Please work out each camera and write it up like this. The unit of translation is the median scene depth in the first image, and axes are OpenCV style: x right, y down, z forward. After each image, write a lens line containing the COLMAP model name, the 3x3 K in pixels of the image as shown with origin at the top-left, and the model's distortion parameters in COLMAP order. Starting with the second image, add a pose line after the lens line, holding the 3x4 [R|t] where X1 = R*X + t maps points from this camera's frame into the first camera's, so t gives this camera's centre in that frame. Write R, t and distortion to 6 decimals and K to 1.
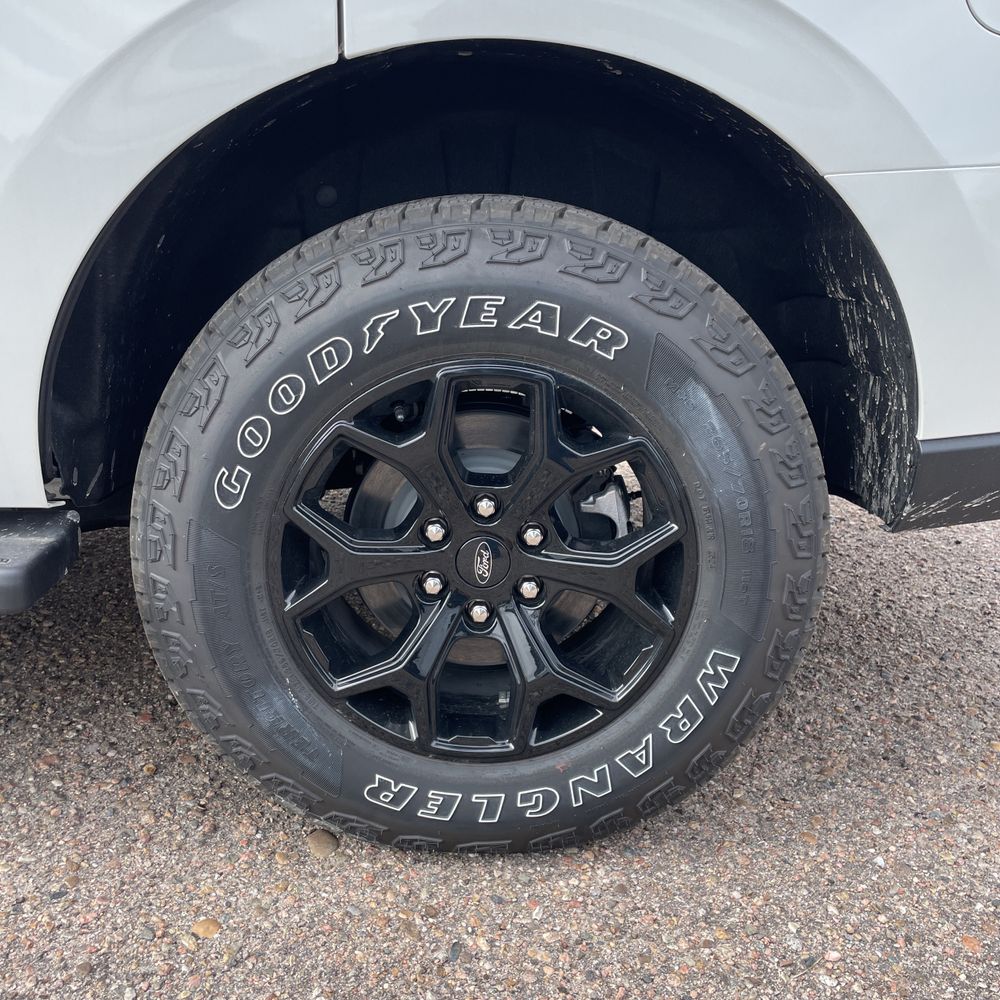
lens RADIAL K [[1053.9, 0, 489.4], [0, 1053.9, 496.8], [0, 0, 1]] dist [0.096906, -0.150479]
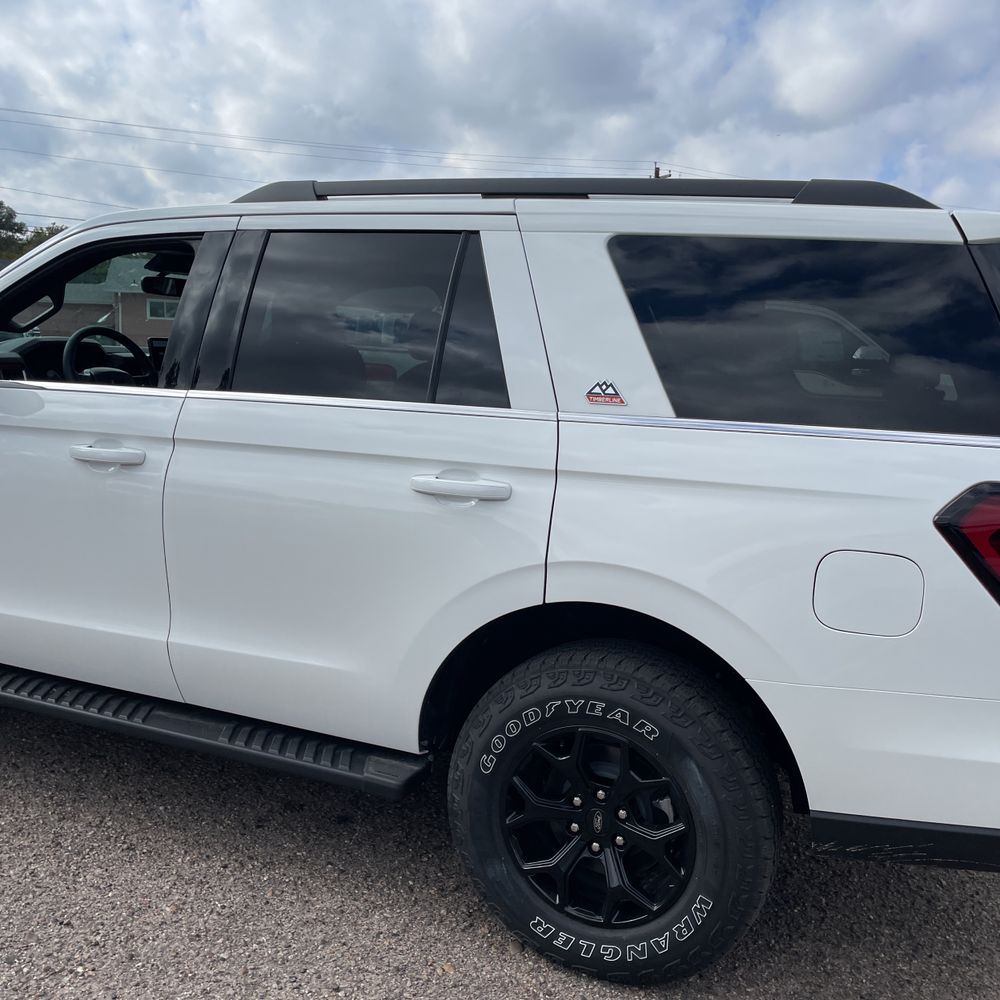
lens RADIAL K [[992.8, 0, 506.4], [0, 992.8, 480.3], [0, 0, 1]] dist [0.089274, -0.111928]
pose [[0.907220, 0.083142, -0.412359, 0.597384], [-0.156336, 0.976700, -0.147023, -0.279820], [0.390527, 0.197849, 0.899080, -0.984185]]
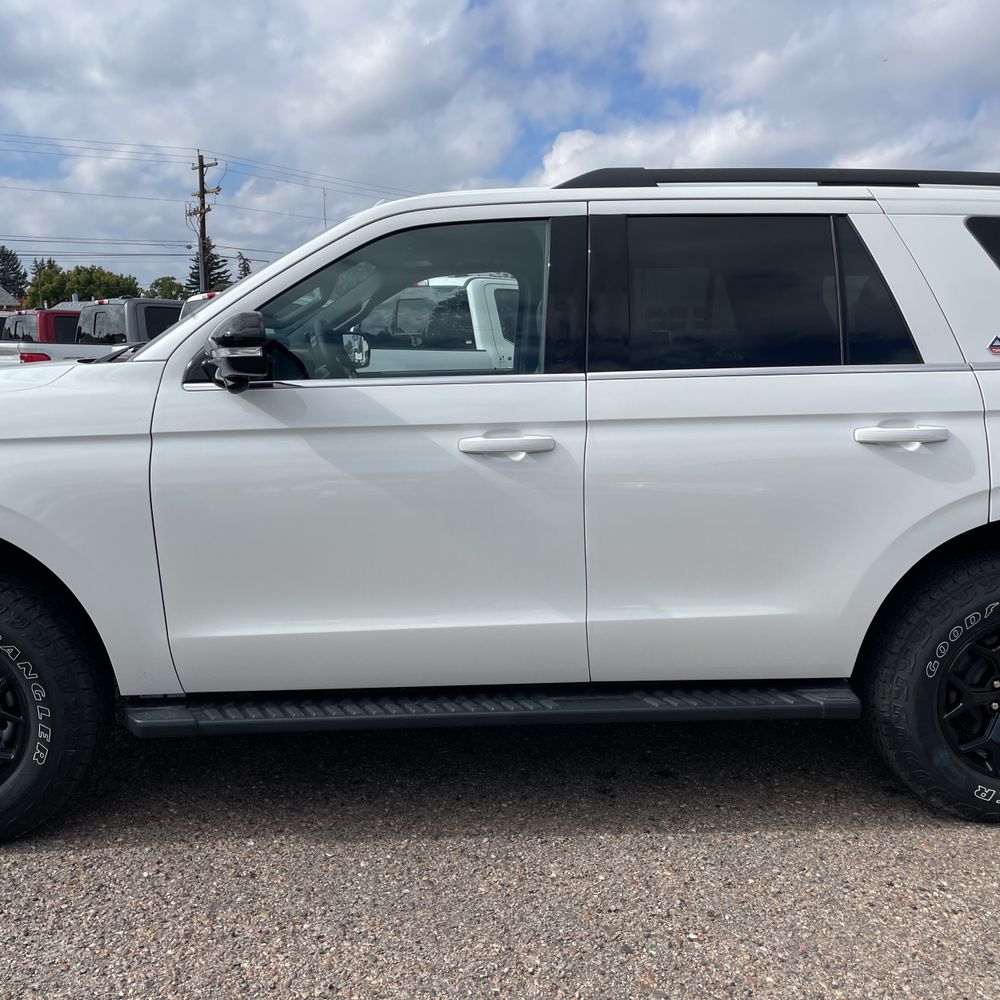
lens RADIAL K [[1000.6, 0, 503.4], [0, 1000.6, 490.2], [0, 0, 1]] dist [0.085650, -0.108938]
pose [[0.999505, -0.023789, 0.020563, -1.296120], [0.027044, 0.983990, -0.176158, -0.029475], [-0.016043, 0.176627, 0.984147, -1.491988]]
